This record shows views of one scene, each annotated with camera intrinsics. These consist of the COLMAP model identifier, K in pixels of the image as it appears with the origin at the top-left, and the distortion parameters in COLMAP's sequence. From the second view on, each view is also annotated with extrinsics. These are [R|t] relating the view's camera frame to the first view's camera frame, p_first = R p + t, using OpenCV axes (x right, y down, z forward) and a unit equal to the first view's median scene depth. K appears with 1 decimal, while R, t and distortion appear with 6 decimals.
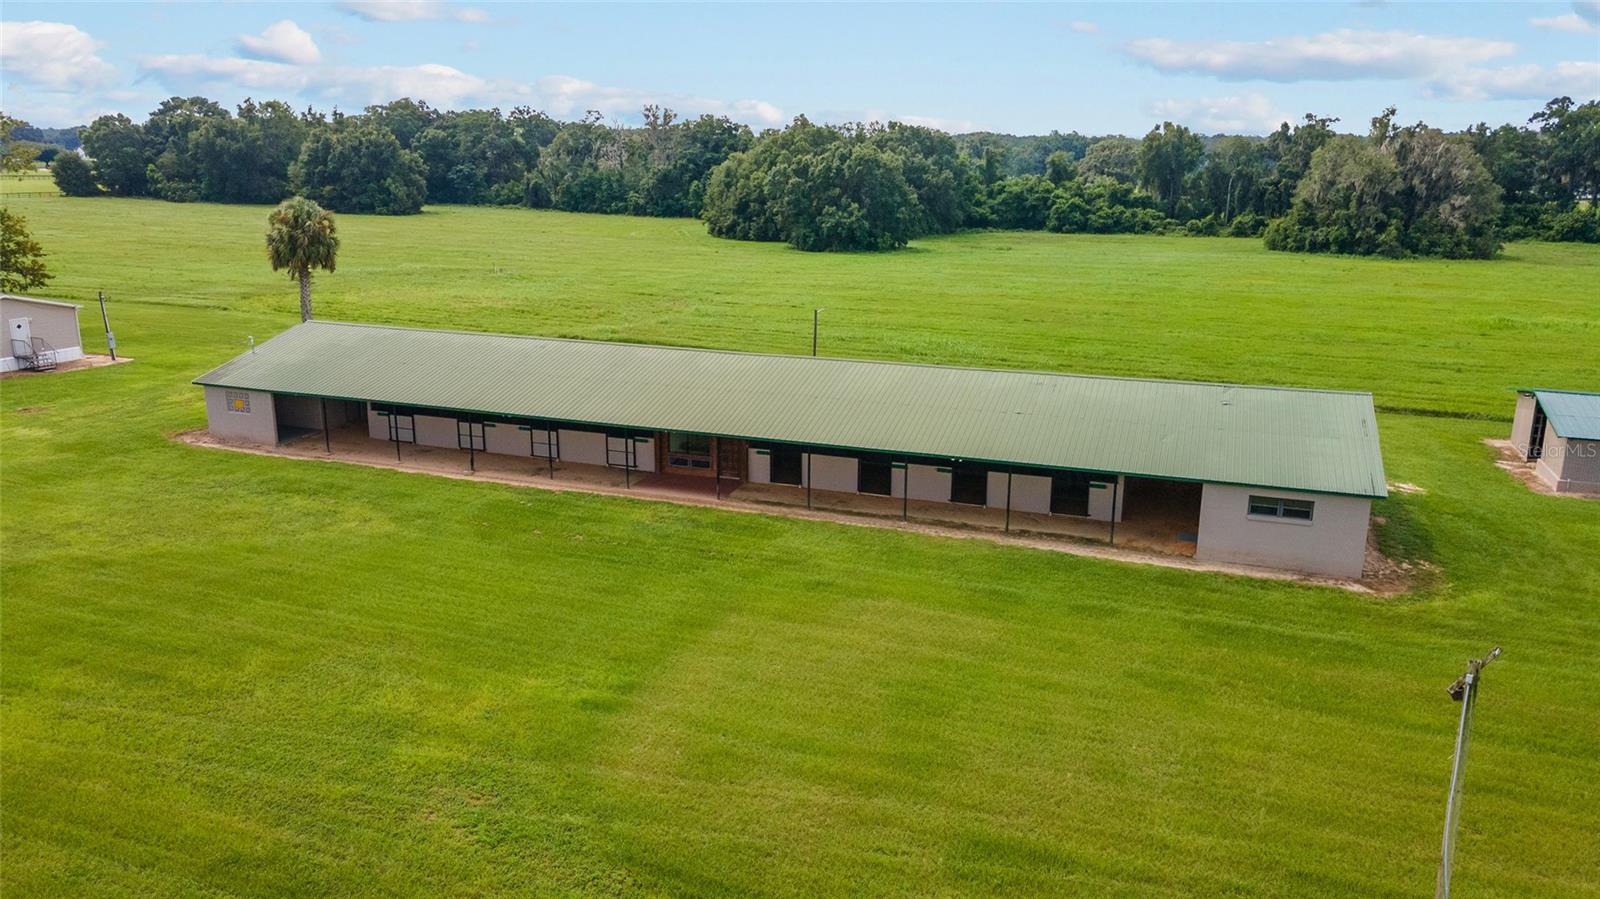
lens RADIAL K [[1155.1, 0, 800.0], [0, 1155.1, 449.5], [0, 0, 1]] dist [0.005622, 0.048086]
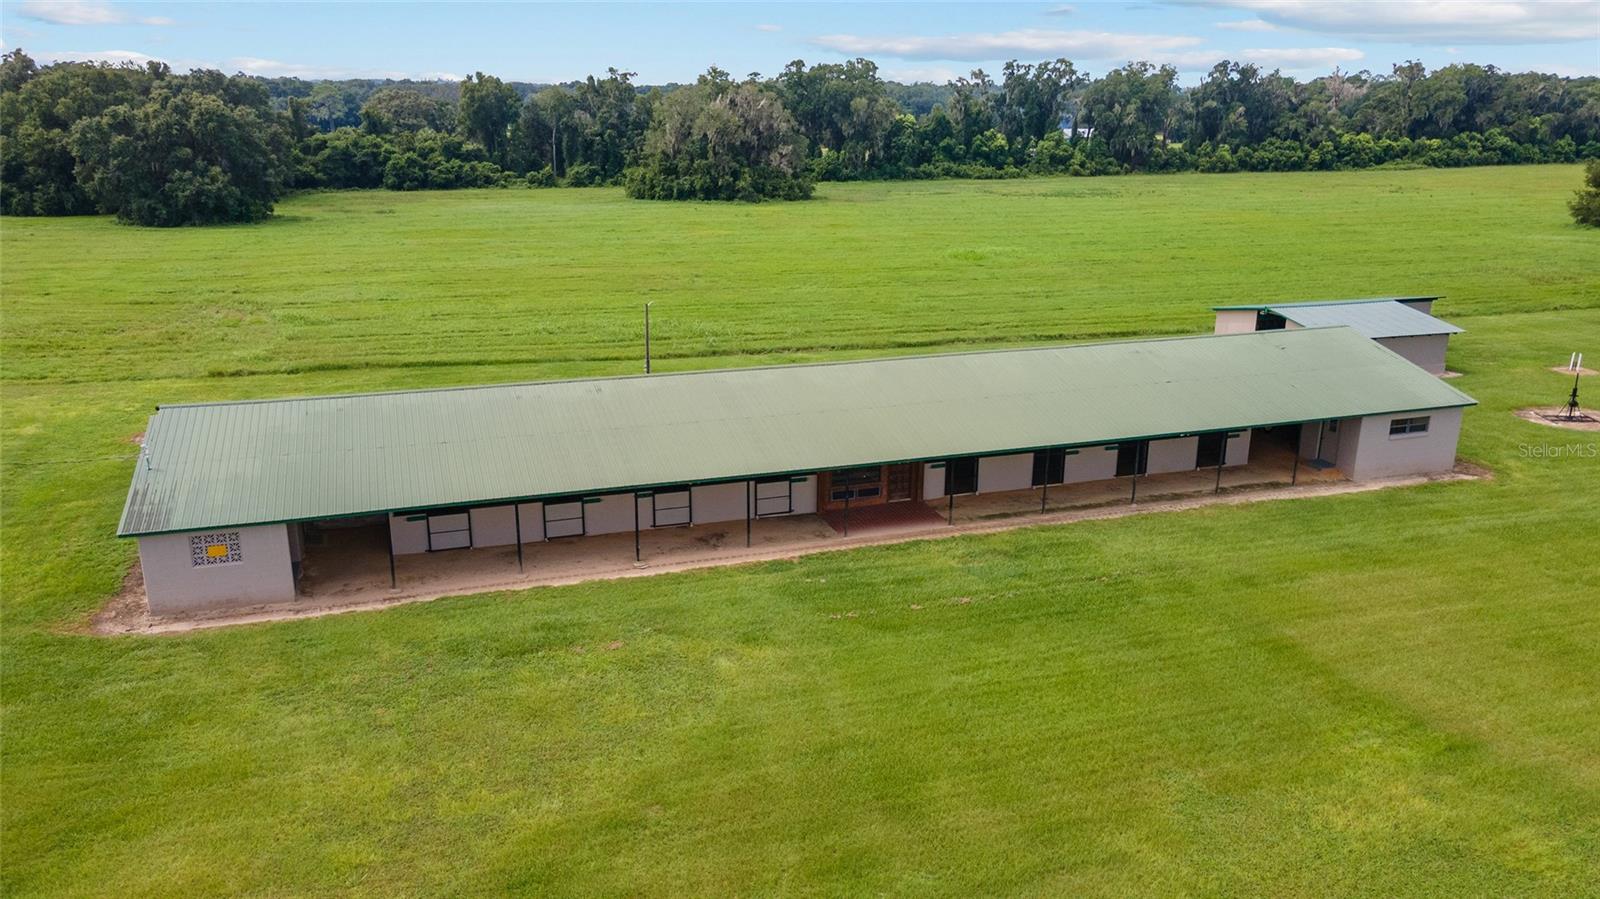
lens RADIAL K [[1155.1, 0, 800.0], [0, 1155.1, 449.5], [0, 0, 1]] dist [0.005622, 0.048086]
pose [[0.773959, -0.181869, 0.606556, -0.150116], [0.154598, 0.983153, 0.097522, -0.026001], [-0.614073, 0.018294, 0.789037, 0.076527]]
